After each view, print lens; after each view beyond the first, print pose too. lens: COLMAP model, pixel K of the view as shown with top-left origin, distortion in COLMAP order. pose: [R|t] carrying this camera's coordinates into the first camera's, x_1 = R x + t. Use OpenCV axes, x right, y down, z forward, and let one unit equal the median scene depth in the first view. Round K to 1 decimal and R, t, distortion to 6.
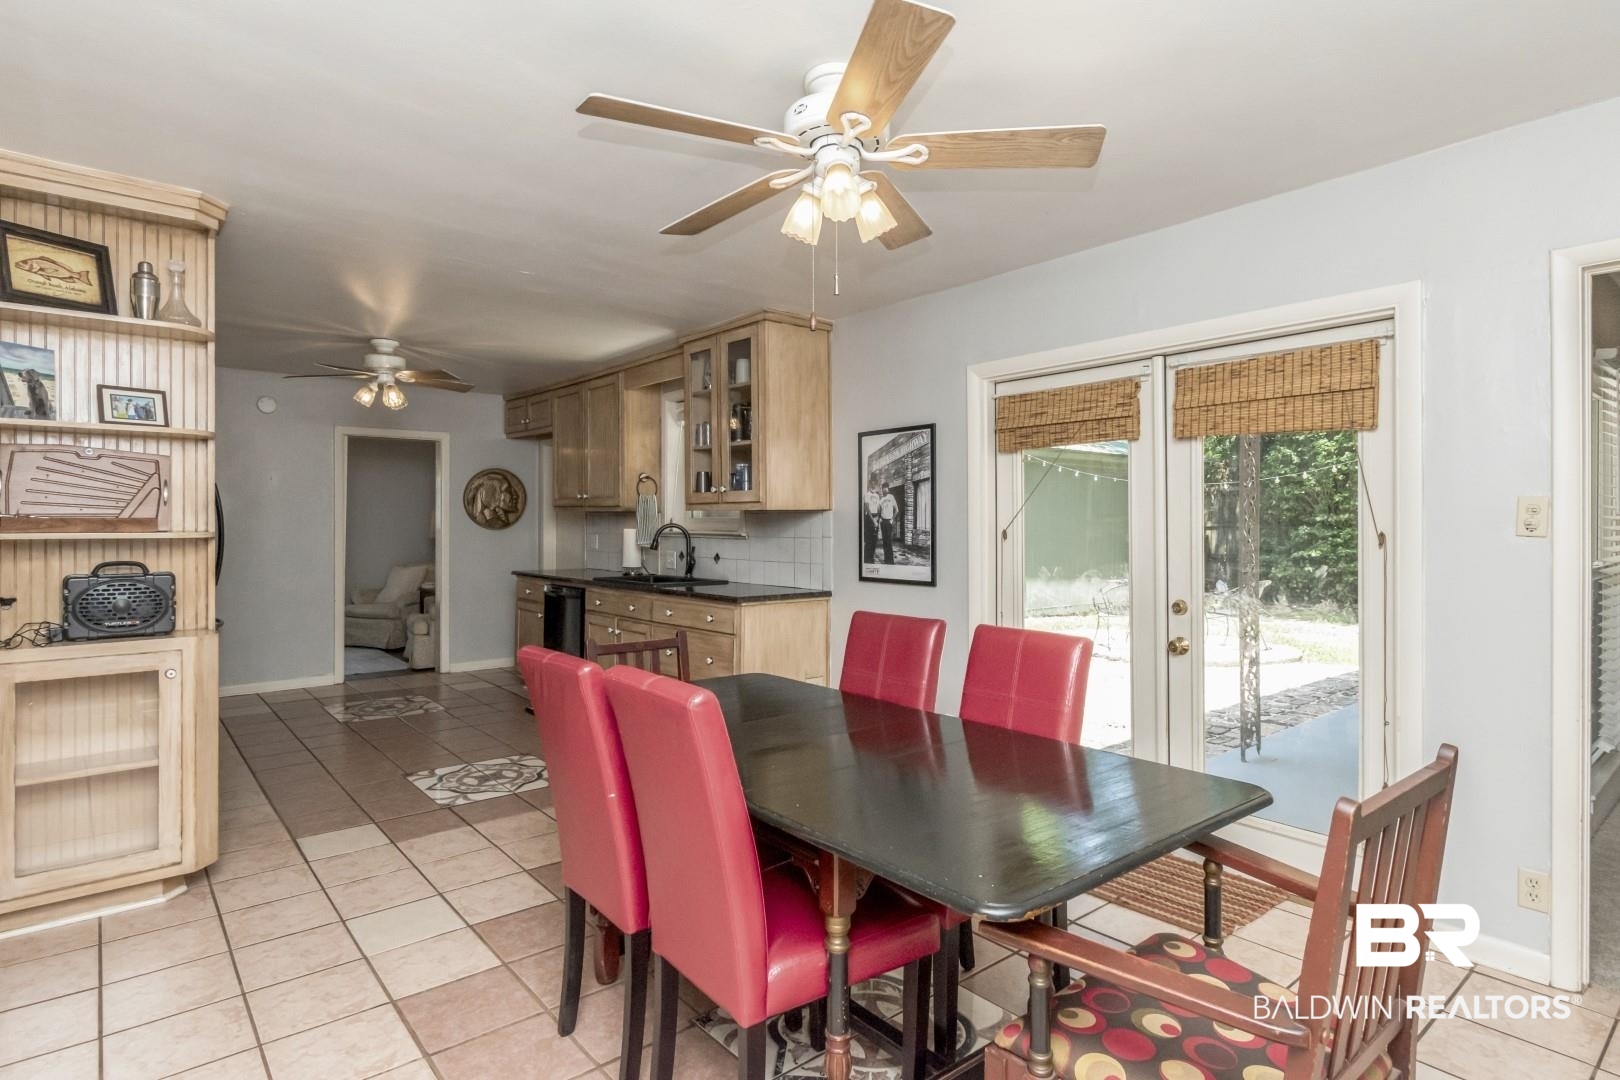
lens RADIAL K [[839.0, 0, 813.0], [0, 839.0, 530.4], [0, 0, 1]] dist [-0.006956, 0.001651]
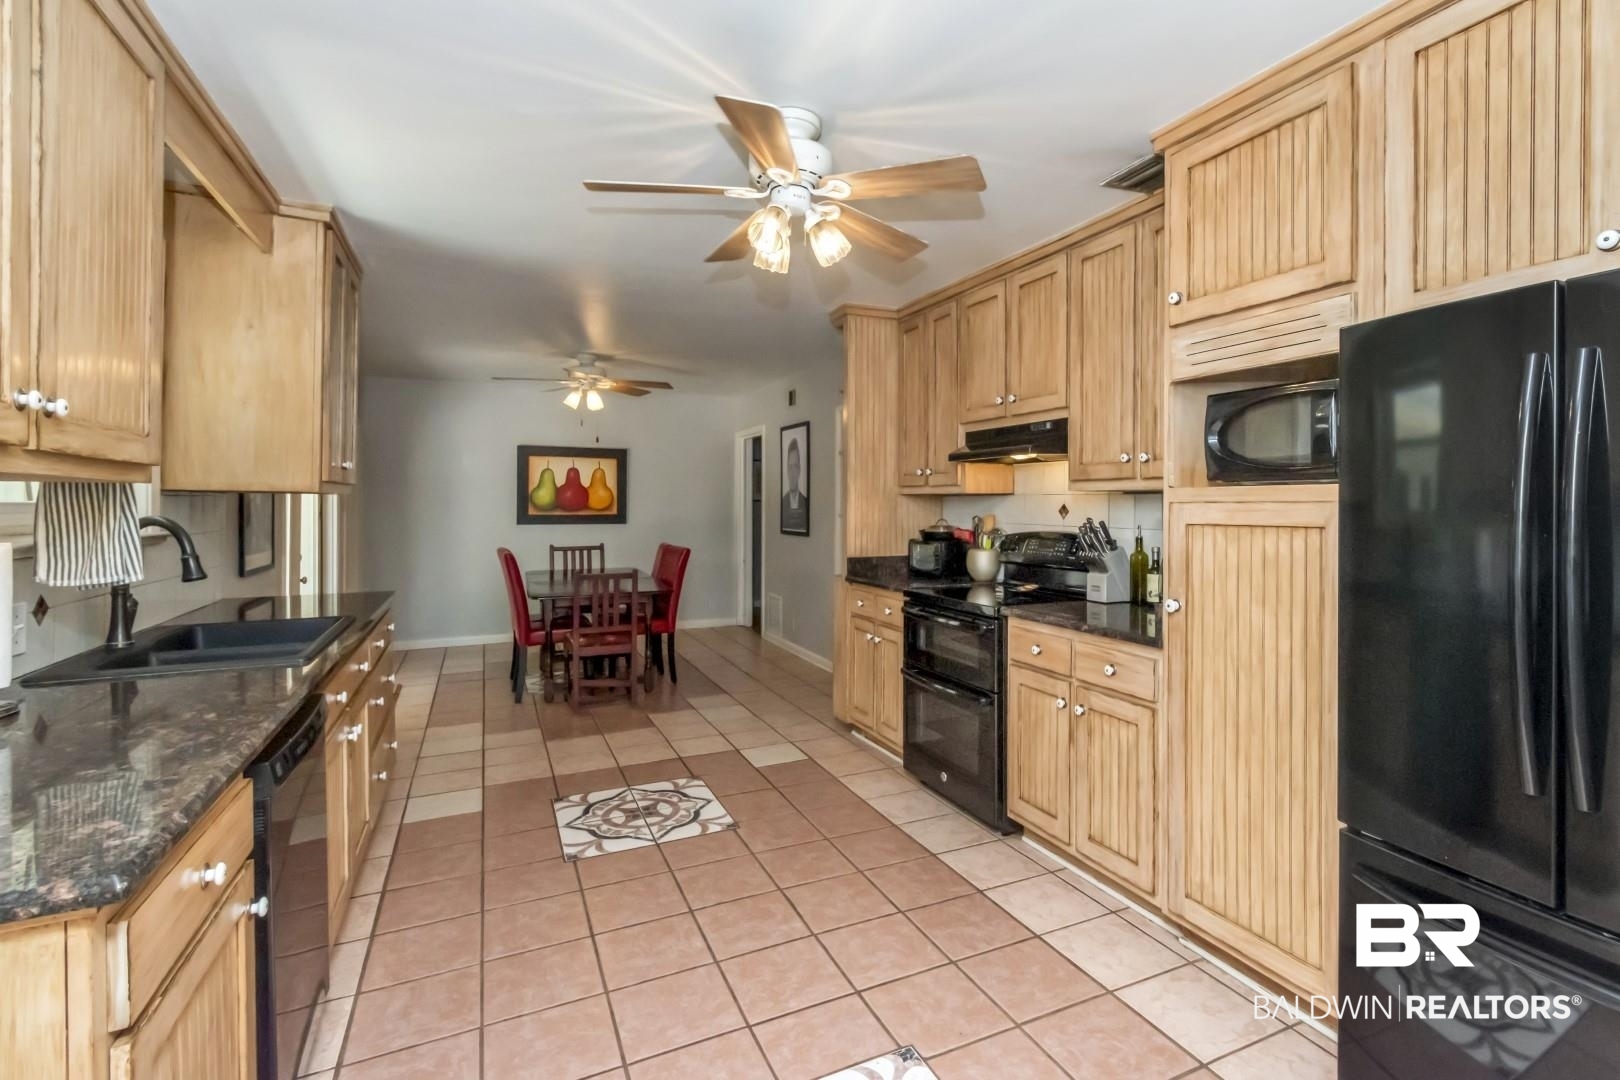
lens RADIAL K [[752.7, 0, 853.5], [0, 752.7, 502.4], [0, 0, 1]] dist [0.002362, -0.001393]
pose [[-0.967613, 0.000417, 0.252438, -0.784812], [0.002265, 0.999973, 0.007030, -0.020744], [-0.252428, 0.007374, -0.967588, 1.681419]]
